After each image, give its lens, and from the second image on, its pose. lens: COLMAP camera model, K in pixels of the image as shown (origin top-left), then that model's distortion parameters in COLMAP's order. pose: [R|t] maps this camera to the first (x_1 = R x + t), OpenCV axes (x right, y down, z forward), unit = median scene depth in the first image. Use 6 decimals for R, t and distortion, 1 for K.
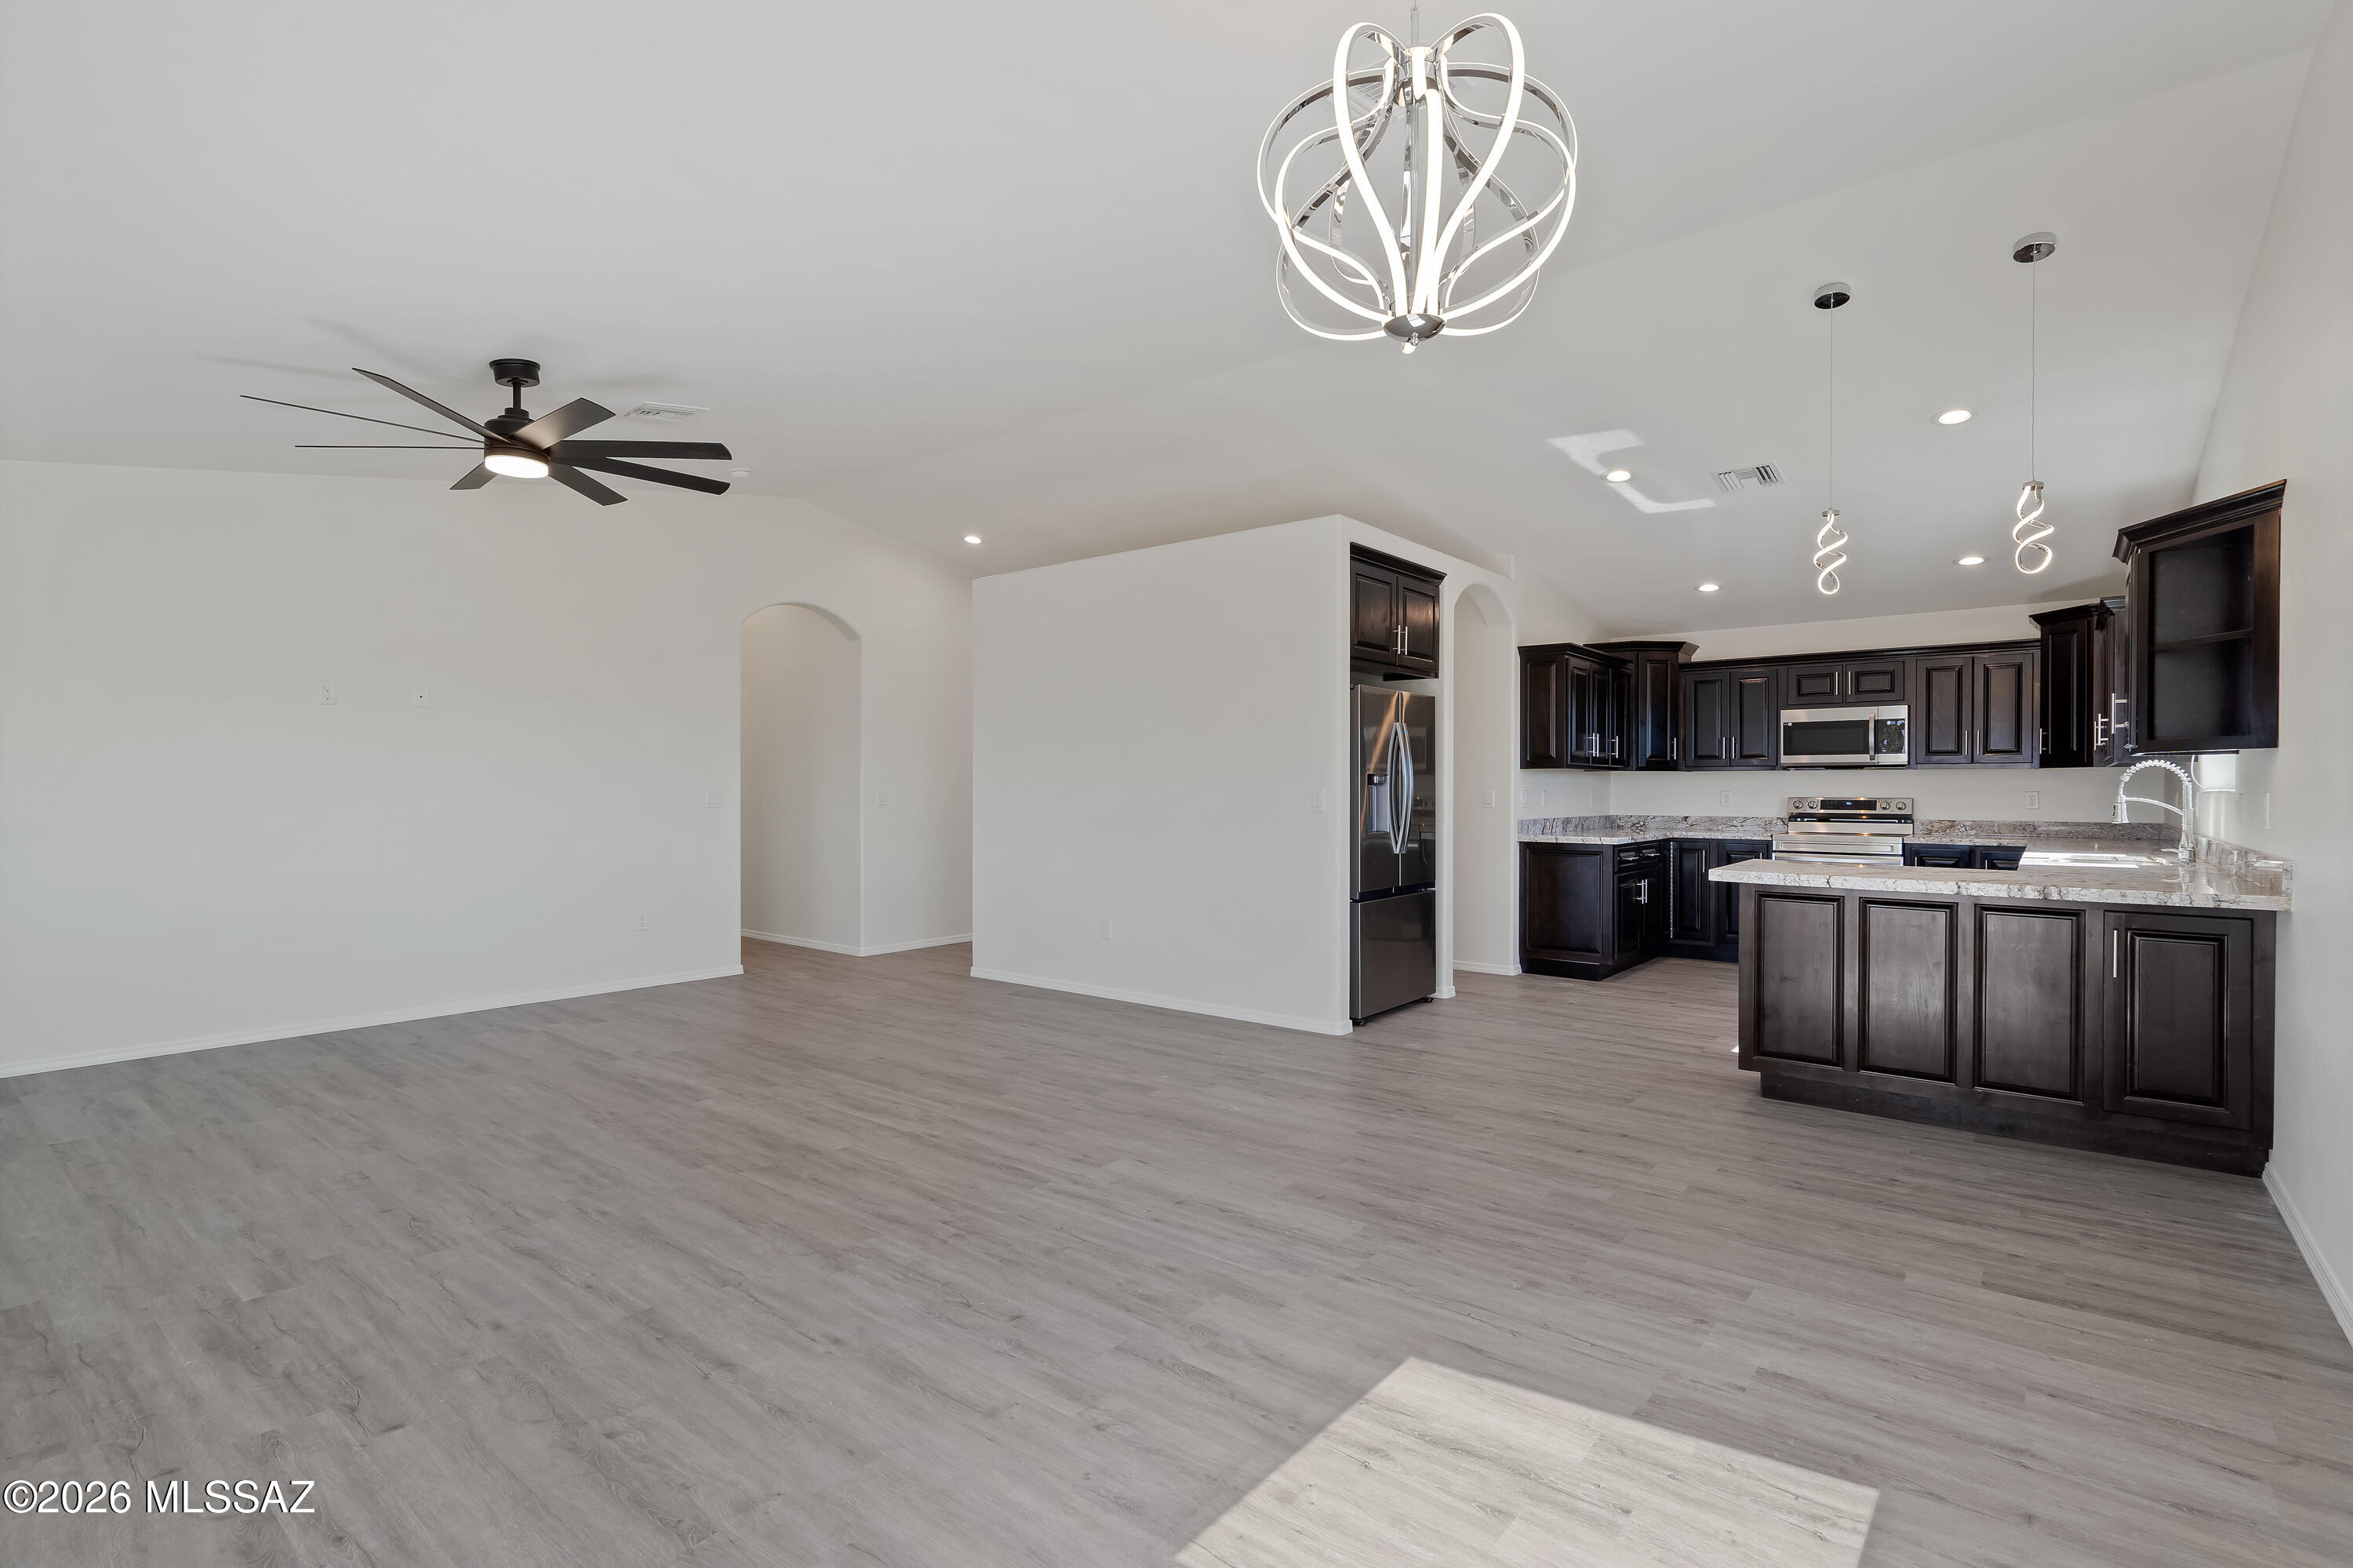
lens RADIAL K [[1093.7, 0, 1177.7], [0, 1093.7, 793.2], [0, 0, 1]] dist [-0.005935, 0.001975]
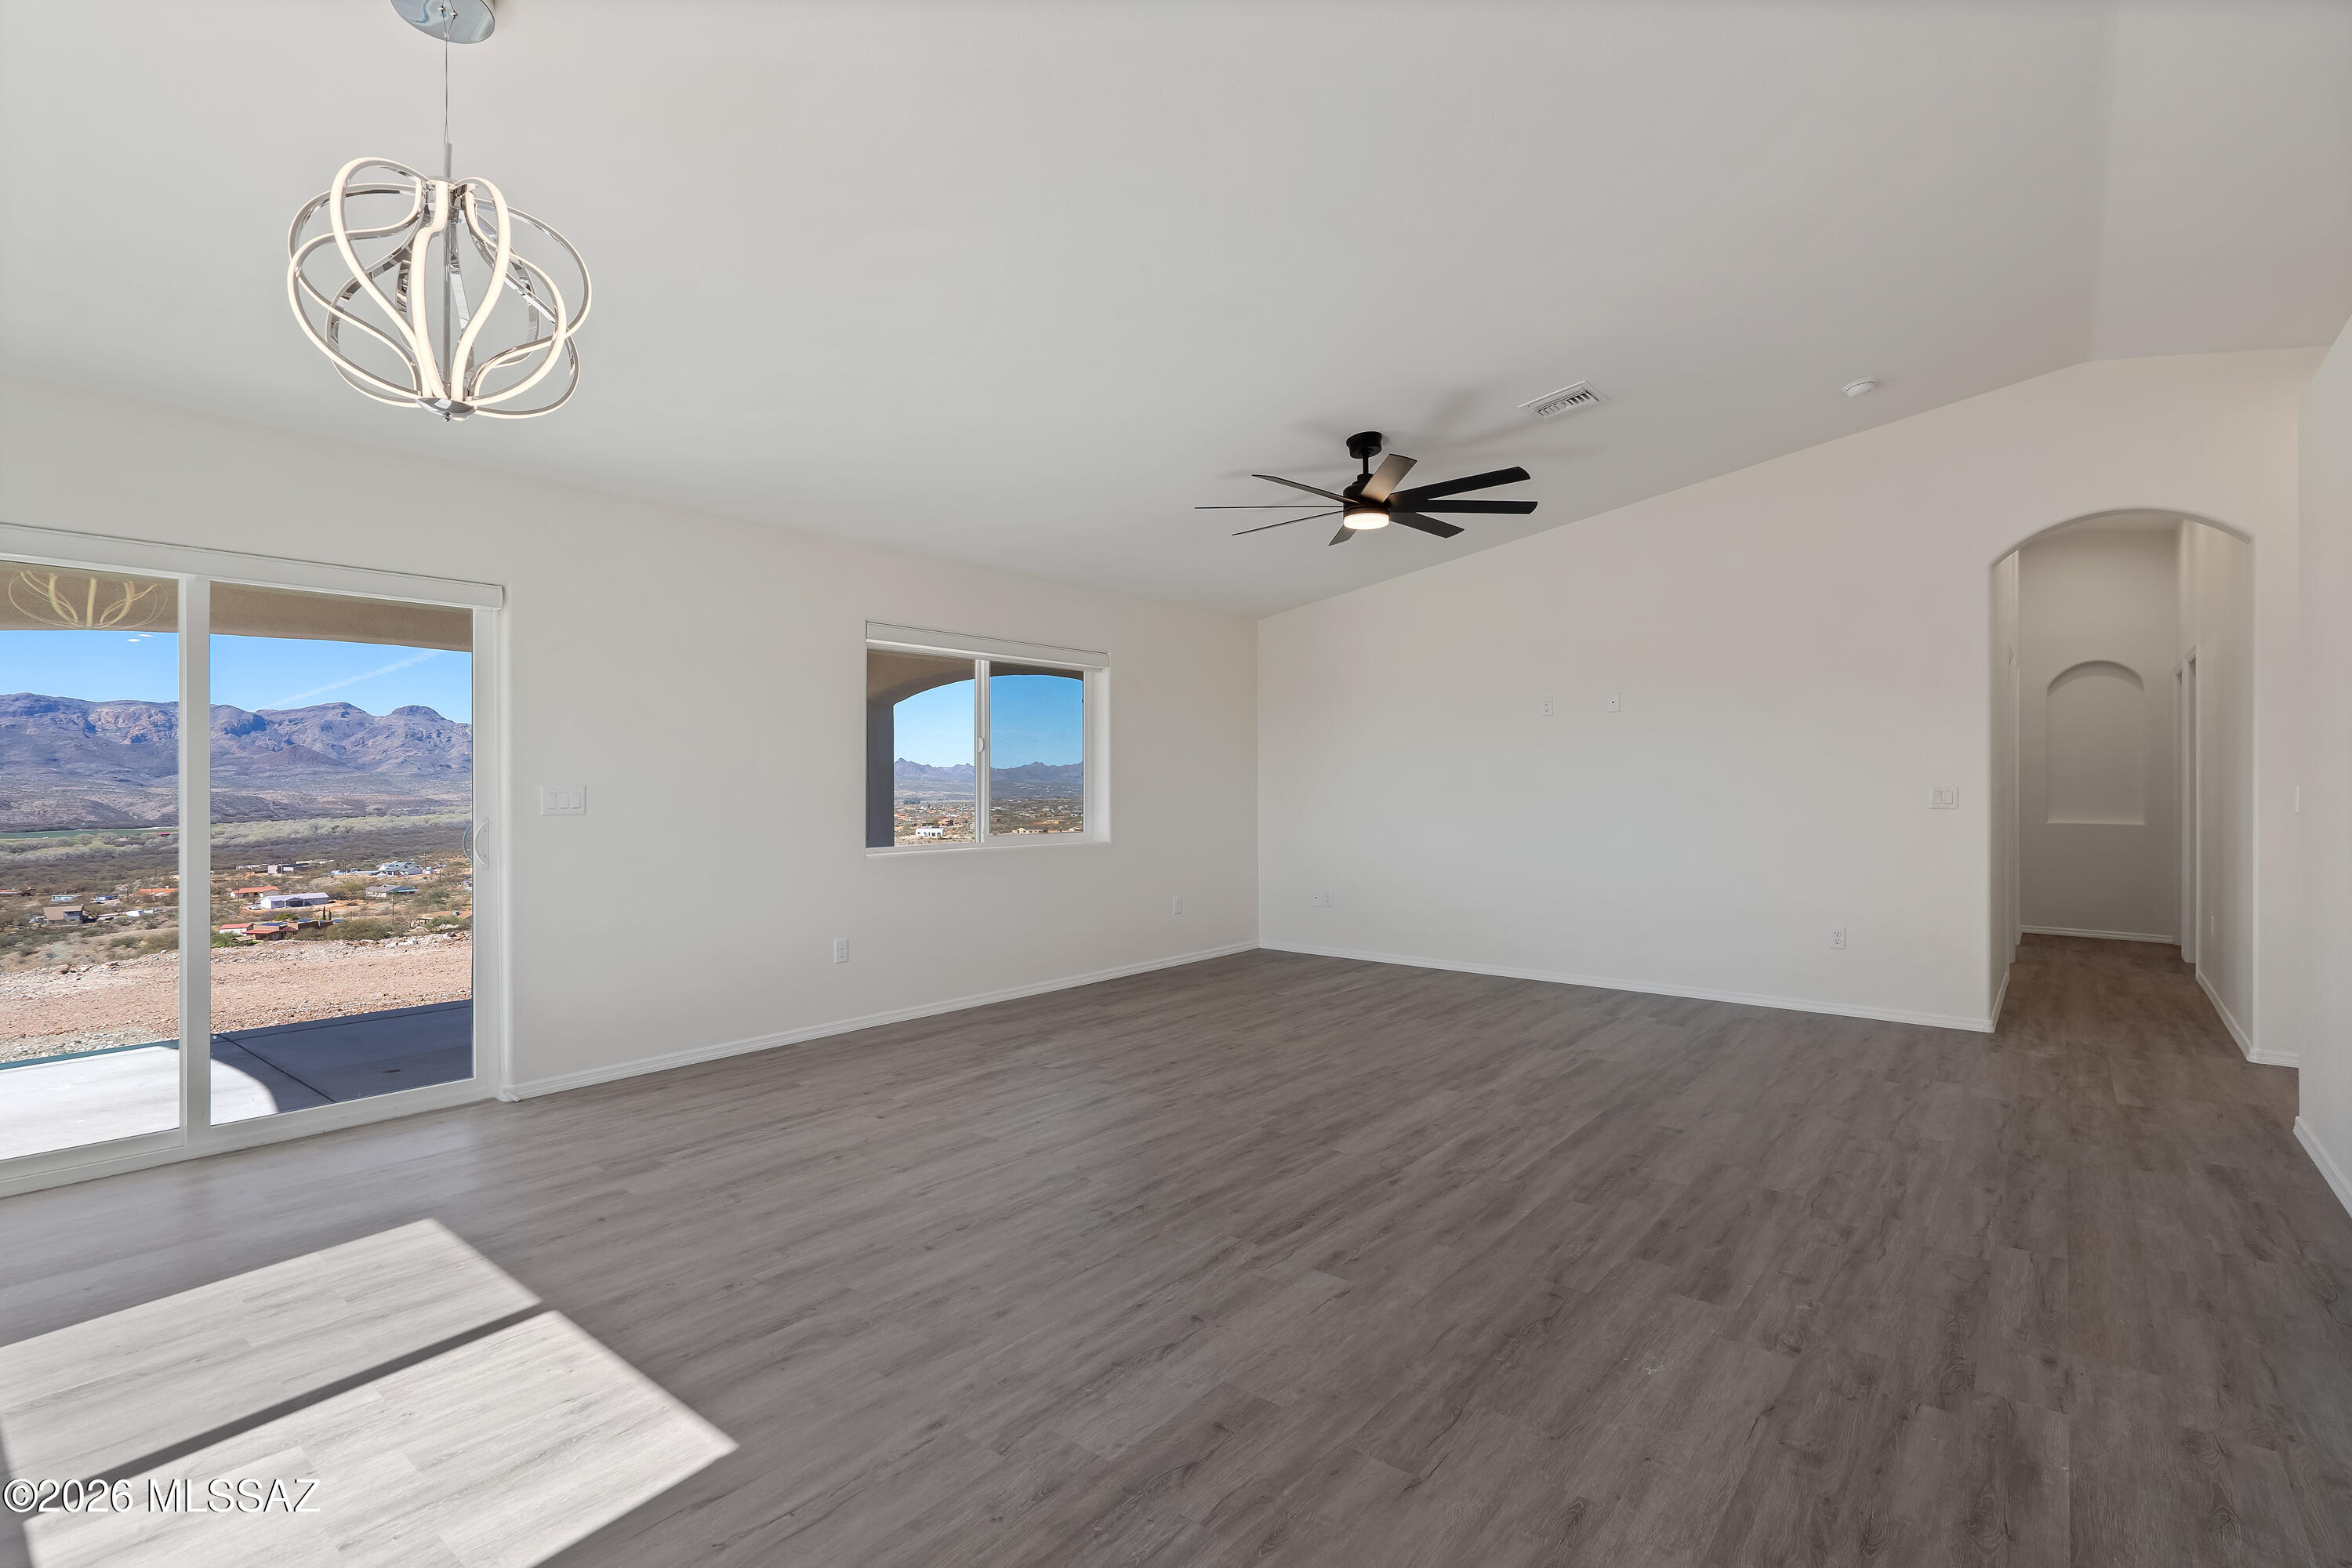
lens RADIAL K [[1093.2, 0, 1177.1], [0, 1093.2, 785.3], [0, 0, 1]] dist [-0.005935, 0.001975]
pose [[-0.003814, 0.001383, -0.999992, 0.791498], [-0.005286, 0.999985, 0.001403, -0.004607], [0.999979, 0.005291, -0.003807, 1.008435]]
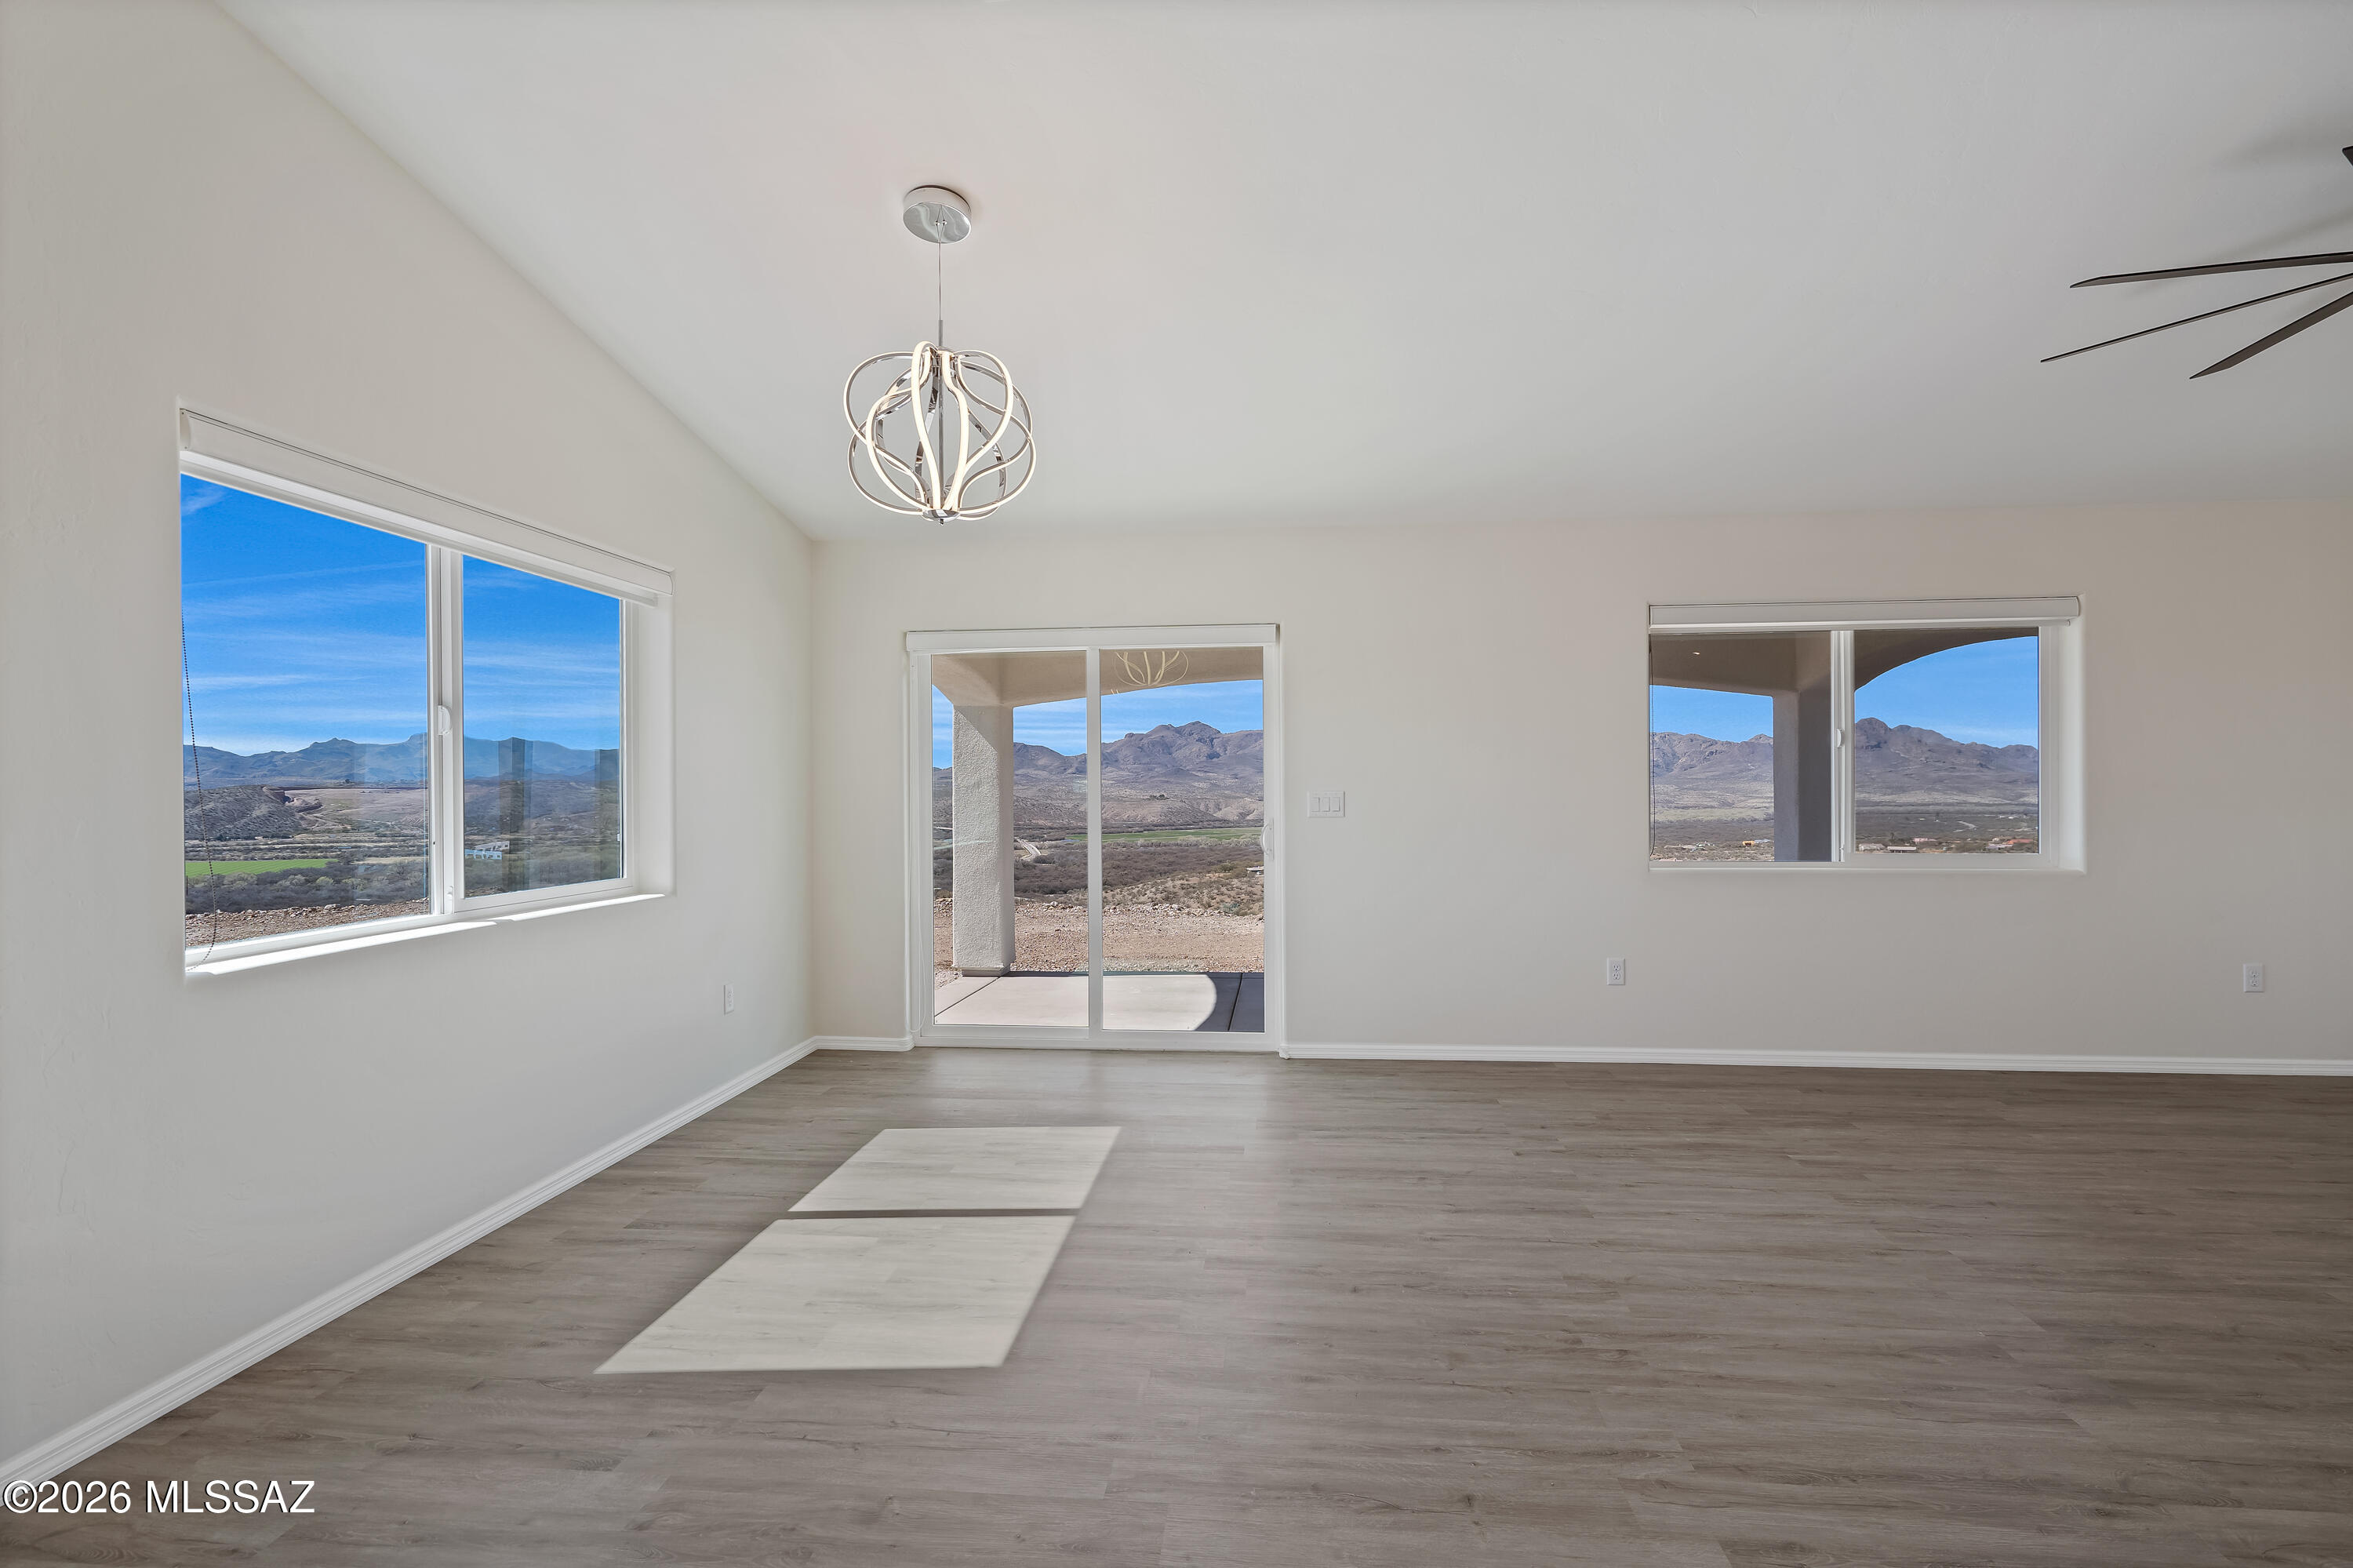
lens RADIAL K [[1093.7, 0, 1178.9], [0, 1093.7, 784.7], [0, 0, 1]] dist [-0.005935, 0.001975]
pose [[-0.836839, 0.002273, -0.547445, 0.458294], [0.003143, 0.999995, -0.000652, -0.007344], [0.547440, -0.002266, -0.836842, 1.433309]]
